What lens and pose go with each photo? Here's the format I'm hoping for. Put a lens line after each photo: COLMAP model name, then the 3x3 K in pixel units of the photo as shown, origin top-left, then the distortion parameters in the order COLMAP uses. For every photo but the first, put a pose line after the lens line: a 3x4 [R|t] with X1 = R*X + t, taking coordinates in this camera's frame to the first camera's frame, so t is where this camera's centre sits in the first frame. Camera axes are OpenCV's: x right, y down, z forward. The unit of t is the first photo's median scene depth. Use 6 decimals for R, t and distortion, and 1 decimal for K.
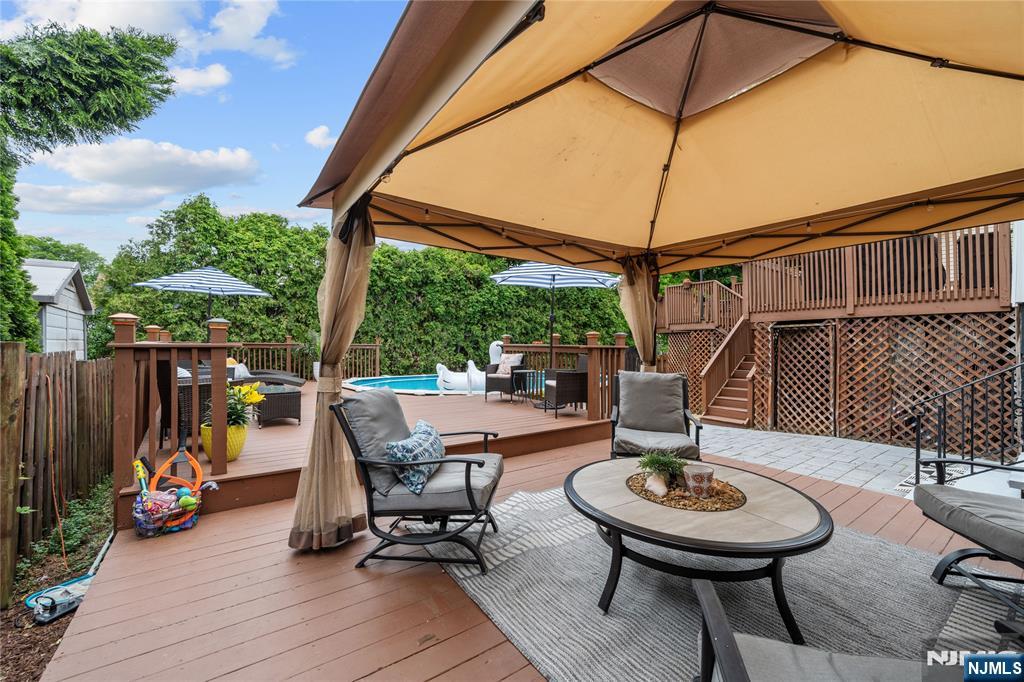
lens RADIAL K [[404.1, 0, 508.3], [0, 404.1, 344.7], [0, 0, 1]] dist [-0.001207, -0.000272]
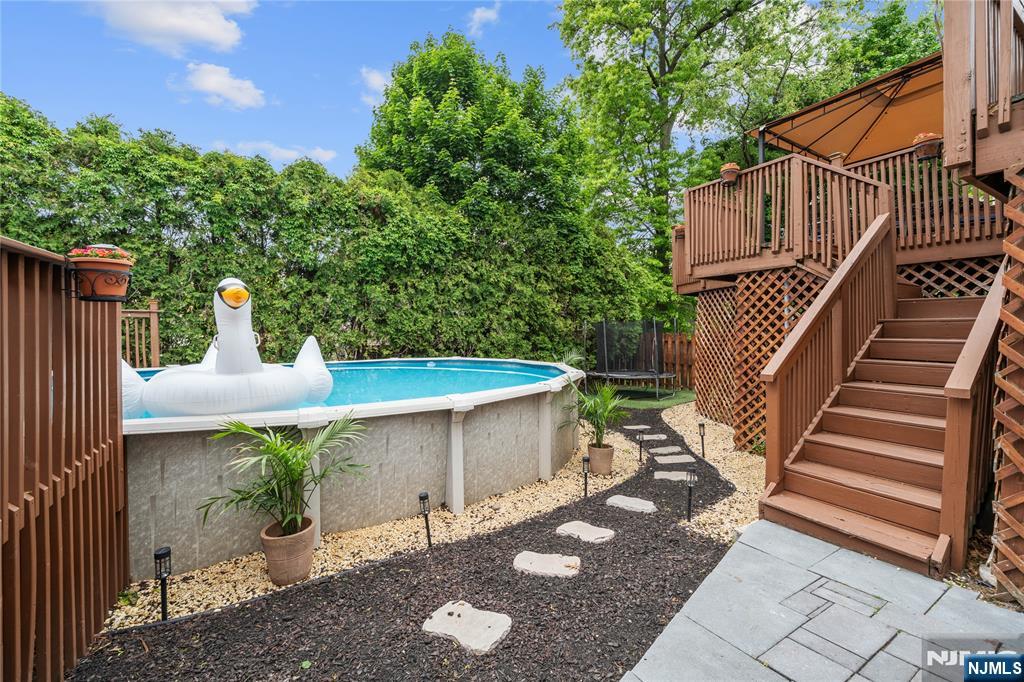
lens RADIAL K [[407.7, 0, 507.8], [0, 407.7, 338.0], [0, 0, 1]] dist [0.000745, 0.000117]
pose [[0.995220, -0.001235, -0.097648, 0.213896], [0.003095, 0.999817, 0.018900, 0.027155], [0.097607, -0.019112, 0.995042, 0.461459]]
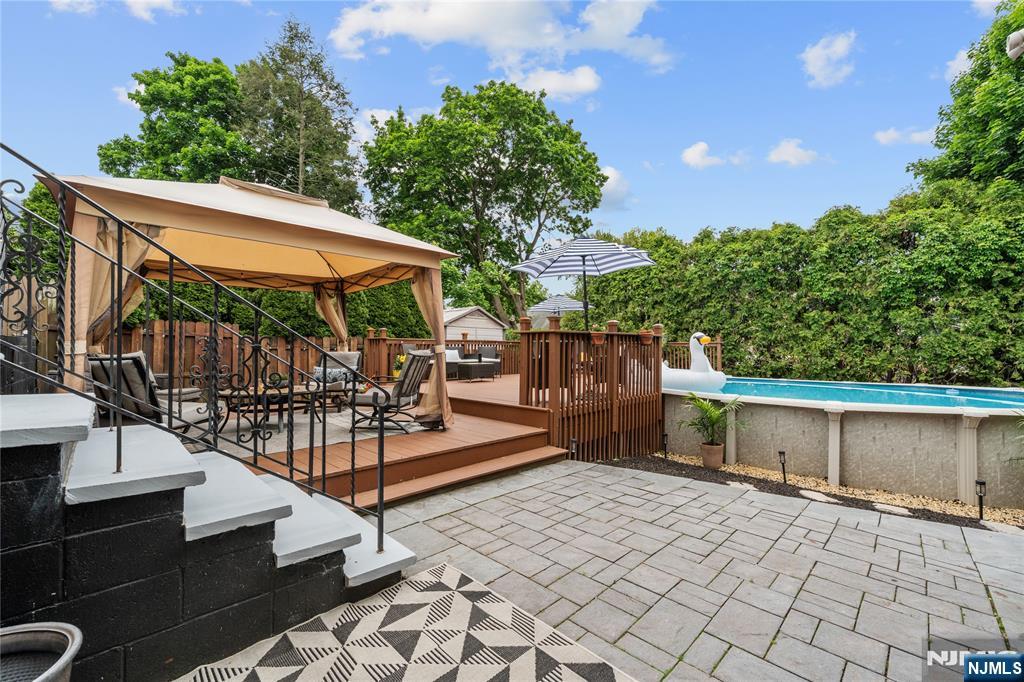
lens RADIAL K [[416.1, 0, 512.1], [0, 416.1, 346.2], [0, 0, 1]] dist [-0.002984, -0.000189]
pose [[0.163377, -0.016541, -0.986425, 0.530100], [-0.002997, 0.999847, -0.017262, 0.025930], [0.986559, 0.005777, 0.163302, 0.350949]]
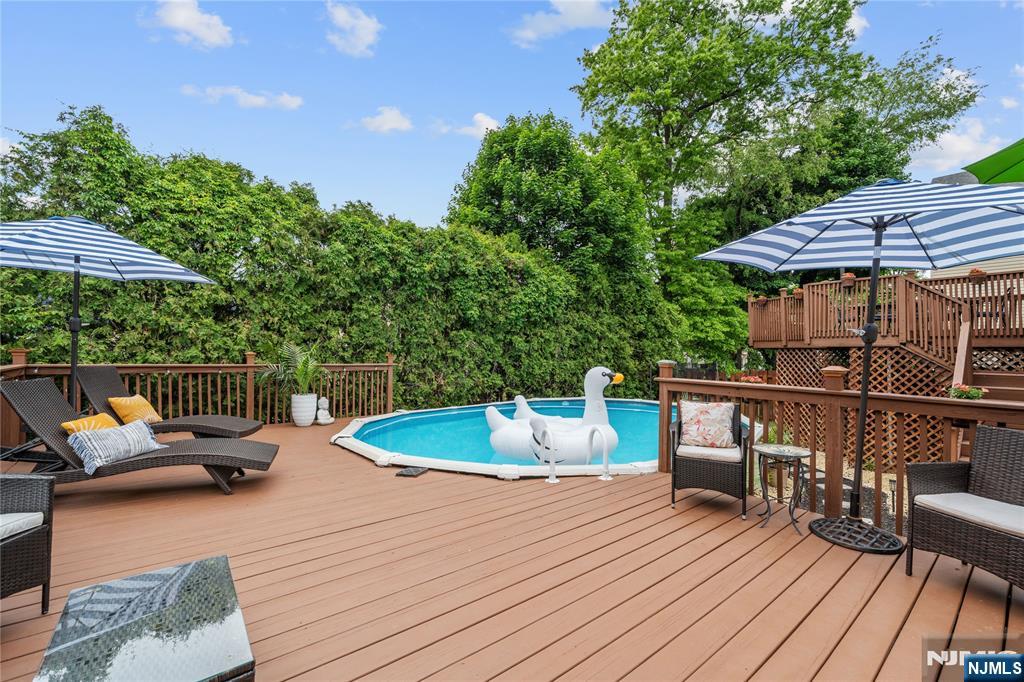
lens RADIAL K [[411.9, 0, 511.9], [0, 411.9, 352.4], [0, 0, 1]] dist [0.001144, 0.000036]
pose [[0.998539, 0.007762, 0.053479, -0.154150], [-0.007940, 0.999964, 0.003123, -0.022478], [-0.053453, -0.003543, 0.998564, 0.301291]]
